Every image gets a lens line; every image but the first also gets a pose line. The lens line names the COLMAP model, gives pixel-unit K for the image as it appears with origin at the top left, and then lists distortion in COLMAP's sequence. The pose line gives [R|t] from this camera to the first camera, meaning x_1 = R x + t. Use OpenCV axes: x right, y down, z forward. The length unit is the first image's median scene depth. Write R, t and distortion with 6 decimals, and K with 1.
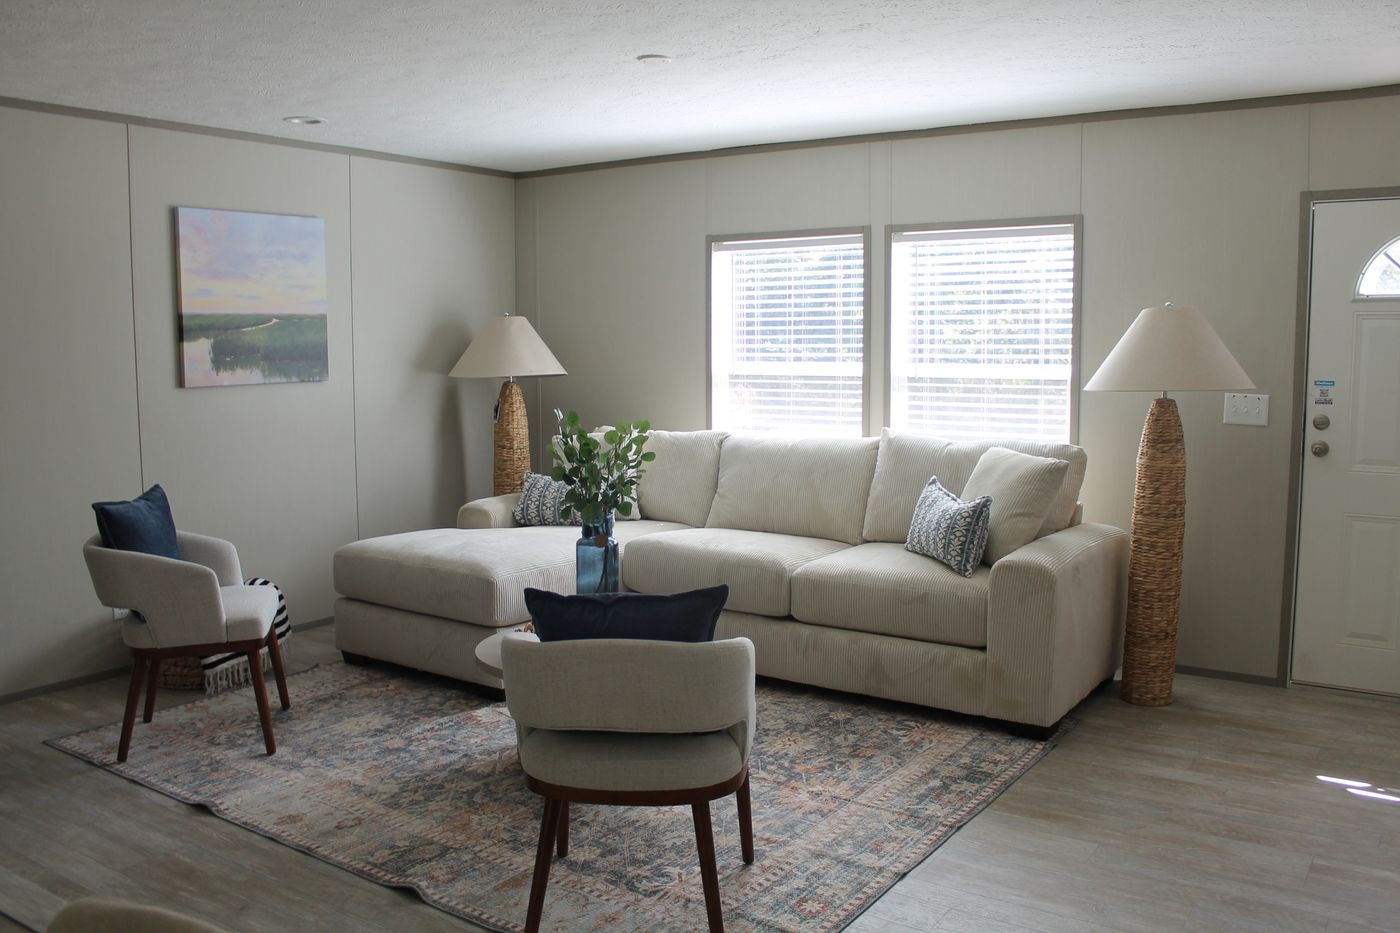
lens RADIAL K [[1181.6, 0, 703.6], [0, 1181.6, 449.4], [0, 0, 1]] dist [-0.144640, 0.094704]
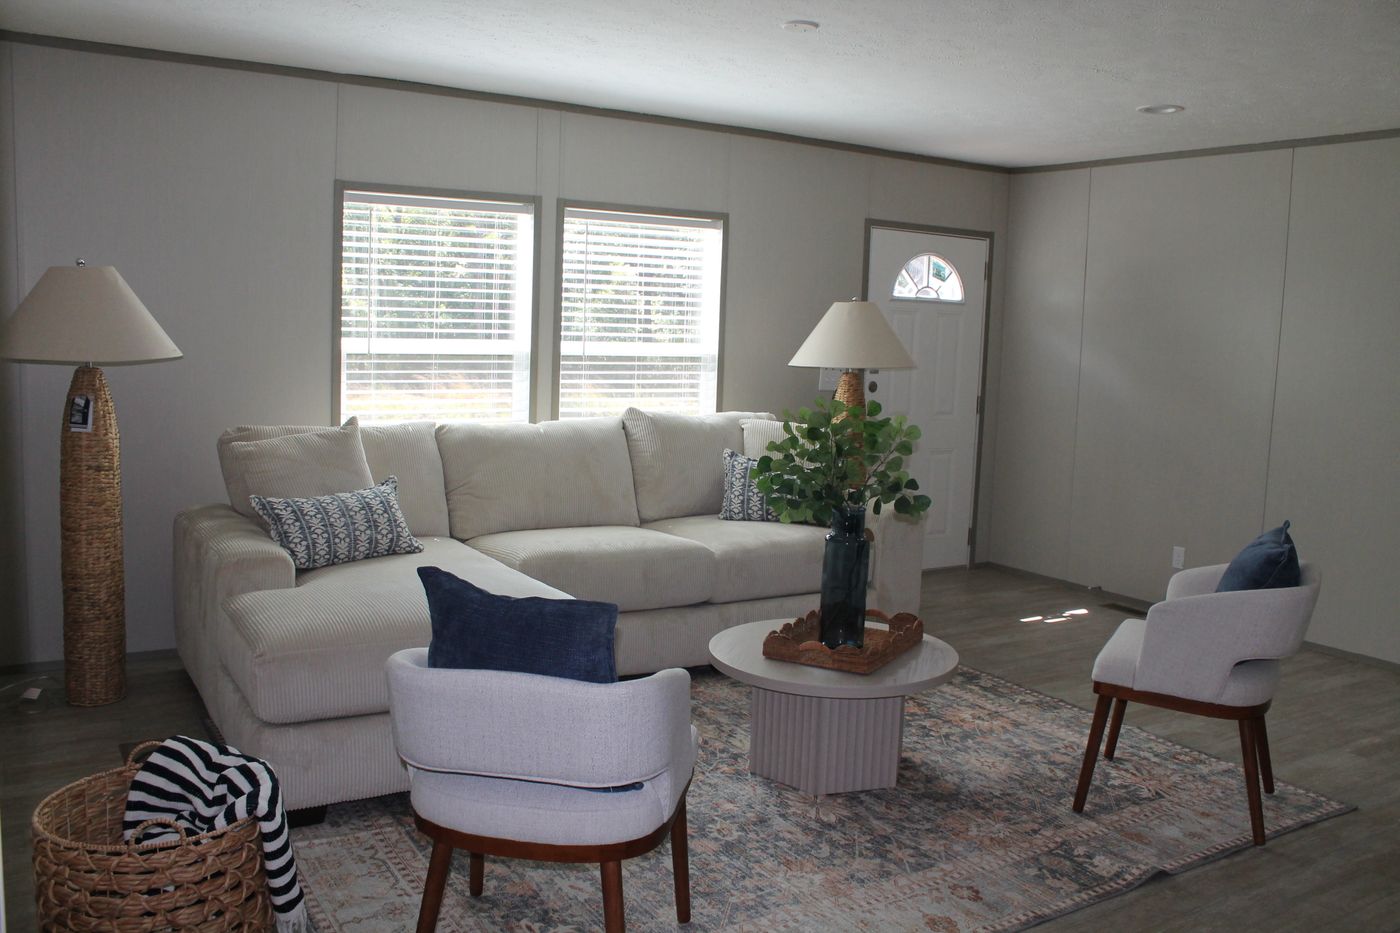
lens RADIAL K [[1181.6, 0, 703.6], [0, 1181.6, 449.4], [0, 0, 1]] dist [-0.144640, 0.094704]
pose [[0.405608, -0.079653, 0.910570, -0.838322], [0.049202, 0.996654, 0.065266, -0.051122], [-0.912722, 0.018329, 0.408170, 0.604518]]
